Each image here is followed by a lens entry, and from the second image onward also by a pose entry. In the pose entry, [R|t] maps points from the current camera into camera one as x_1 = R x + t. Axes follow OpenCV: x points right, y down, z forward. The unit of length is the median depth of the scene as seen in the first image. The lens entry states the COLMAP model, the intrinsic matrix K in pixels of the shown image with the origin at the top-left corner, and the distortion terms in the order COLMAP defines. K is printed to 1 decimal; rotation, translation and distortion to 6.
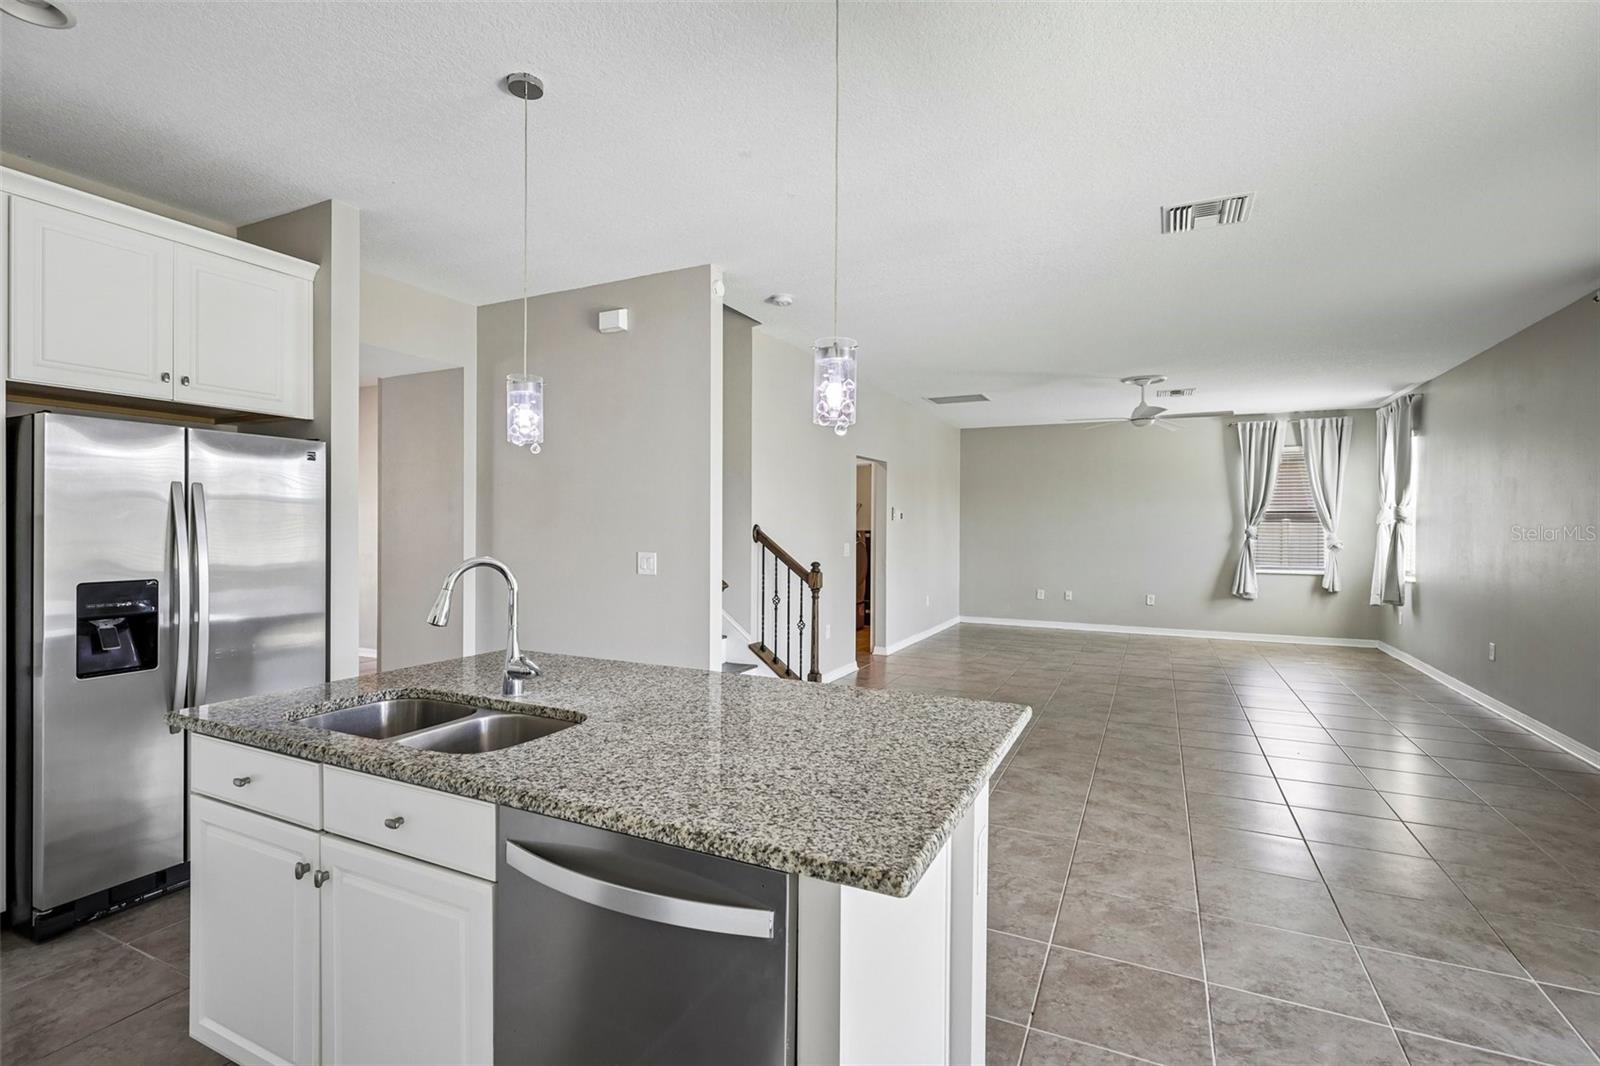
lens RADIAL K [[741.8, 0, 801.0], [0, 741.8, 529.3], [0, 0, 1]] dist [0.000616, -0.000511]
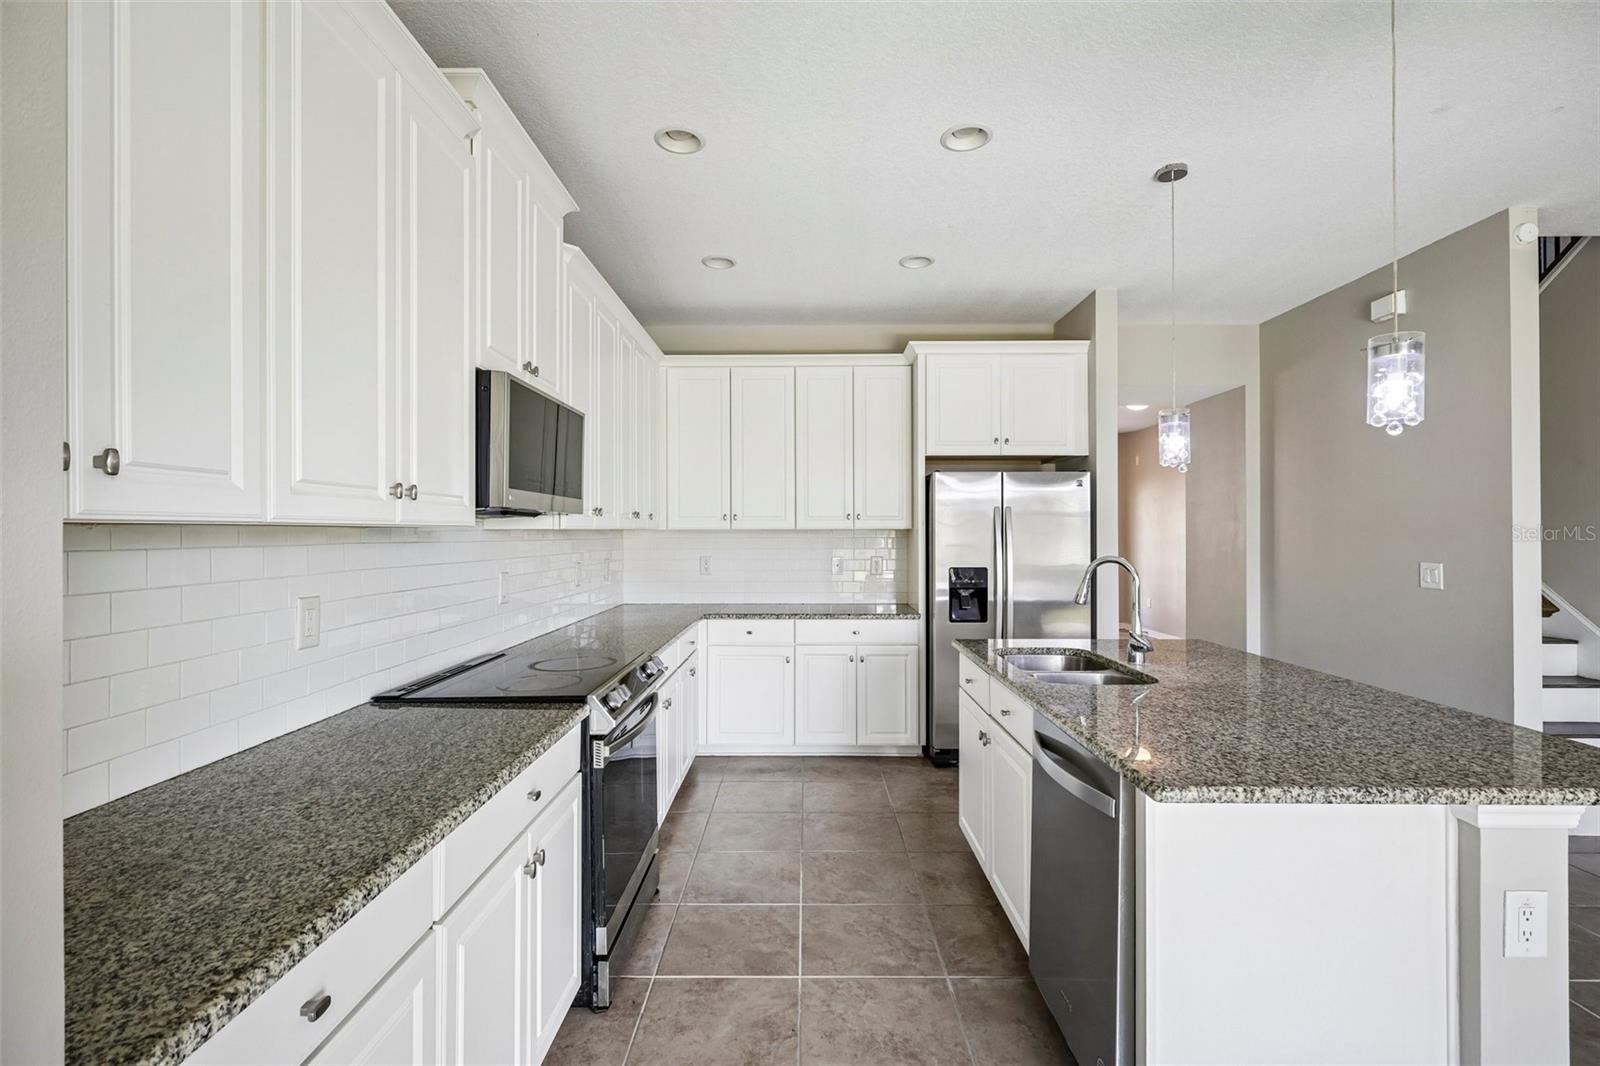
lens RADIAL K [[741.8, 0, 790.9], [0, 741.8, 524.9], [0, 0, 1]] dist [0.000616, -0.000511]
pose [[0.423852, -0.016572, -0.905580, 0.211386], [-0.000747, 0.999826, -0.018646, 0.002560], [0.905731, 0.008579, 0.423766, -0.037456]]
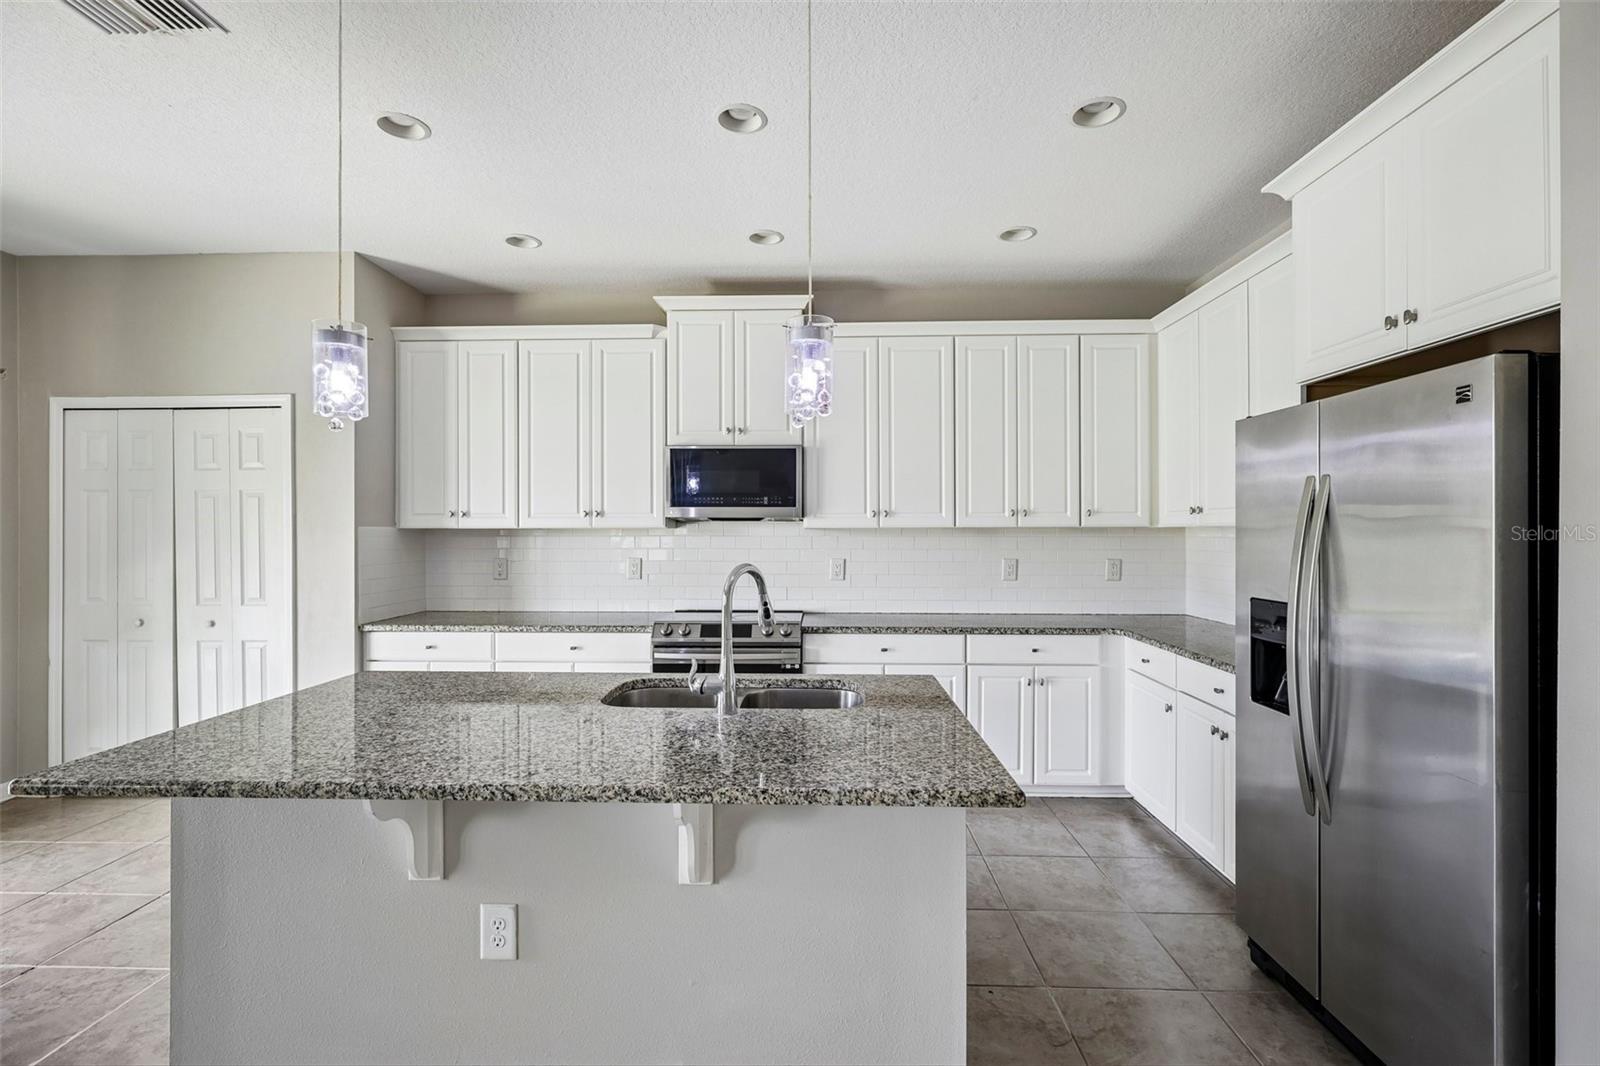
lens RADIAL K [[741.8, 0, 800.7], [0, 741.8, 533.2], [0, 0, 1]] dist [0.000616, -0.000511]
pose [[-0.913244, -0.002179, -0.407406, -0.033941], [-0.005476, 0.999961, 0.006925, -0.004631], [0.407375, 0.008555, -0.913221, 0.762697]]
